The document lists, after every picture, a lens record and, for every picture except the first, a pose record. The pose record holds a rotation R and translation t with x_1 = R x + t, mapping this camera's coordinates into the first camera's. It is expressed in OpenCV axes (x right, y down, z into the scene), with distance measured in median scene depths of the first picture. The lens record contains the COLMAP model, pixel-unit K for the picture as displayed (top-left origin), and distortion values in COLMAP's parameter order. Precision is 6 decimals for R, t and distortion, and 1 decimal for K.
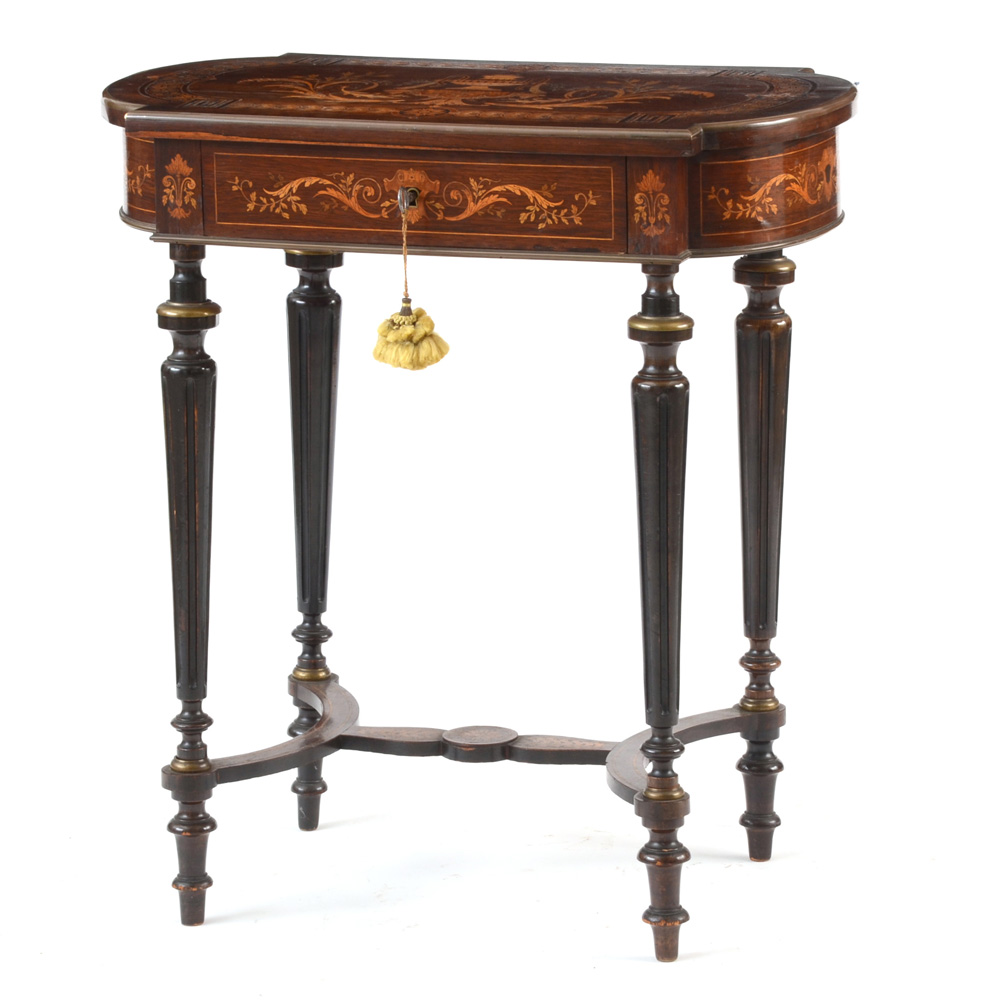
lens RADIAL K [[4936.2, 0, 498.4], [0, 4936.2, 501.9], [0, 0, 1]] dist [0.971158, 0.000000]
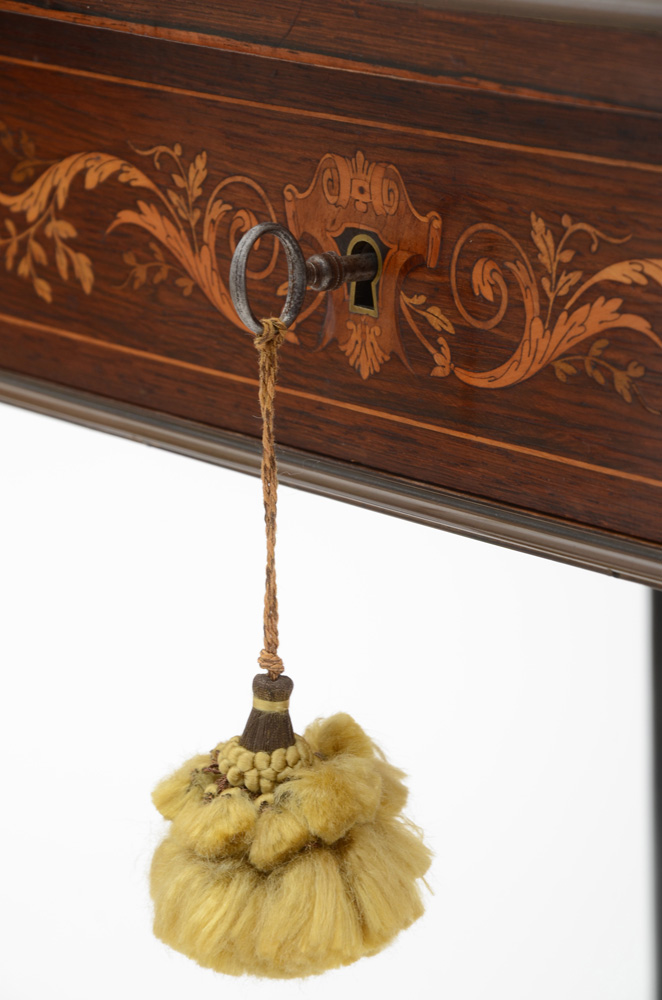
lens RADIAL K [[3853.7, 0, 332.4], [0, 3853.7, 504.0], [0, 0, 1]] dist [1.187243, 0.000000]
pose [[0.845817, 0.137176, -0.515535, 0.080480], [-0.124799, 0.990439, 0.058789, -0.060678], [0.518671, 0.014613, 0.854849, 0.829958]]
